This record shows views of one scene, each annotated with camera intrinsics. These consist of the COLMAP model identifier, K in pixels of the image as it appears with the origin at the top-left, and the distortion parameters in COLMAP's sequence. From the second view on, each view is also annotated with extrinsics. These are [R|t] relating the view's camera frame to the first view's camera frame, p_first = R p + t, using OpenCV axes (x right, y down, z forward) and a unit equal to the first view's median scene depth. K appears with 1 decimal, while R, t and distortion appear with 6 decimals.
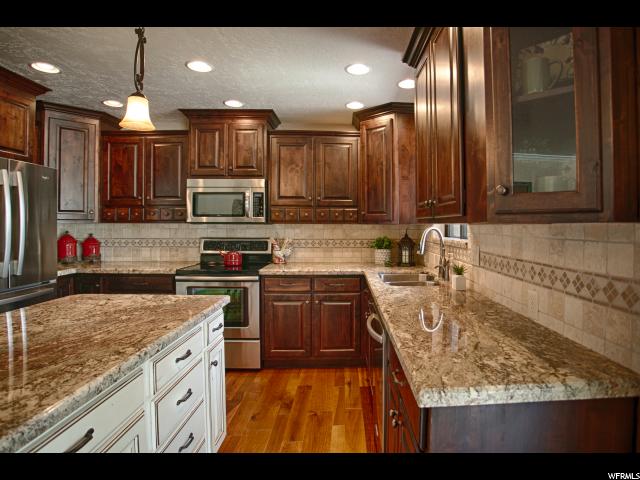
lens RADIAL K [[384.9, 0, 353.7], [0, 384.9, 225.4], [0, 0, 1]] dist [-0.093784, 0.022601]
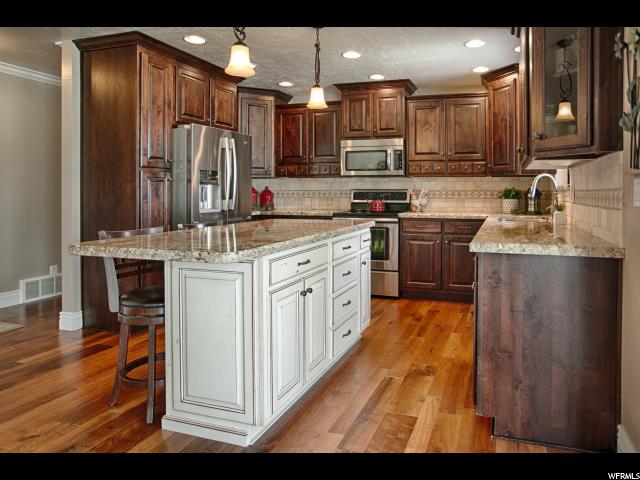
lens RADIAL K [[433.8, 0, 352.8], [0, 433.8, 196.1], [0, 0, 1]] dist [-0.047133, 0.008865]
pose [[0.934846, 0.002798, -0.355042, 0.099958], [0.000546, 0.999956, 0.009319, 0.045808], [0.355053, -0.008905, 0.934804, -0.316997]]
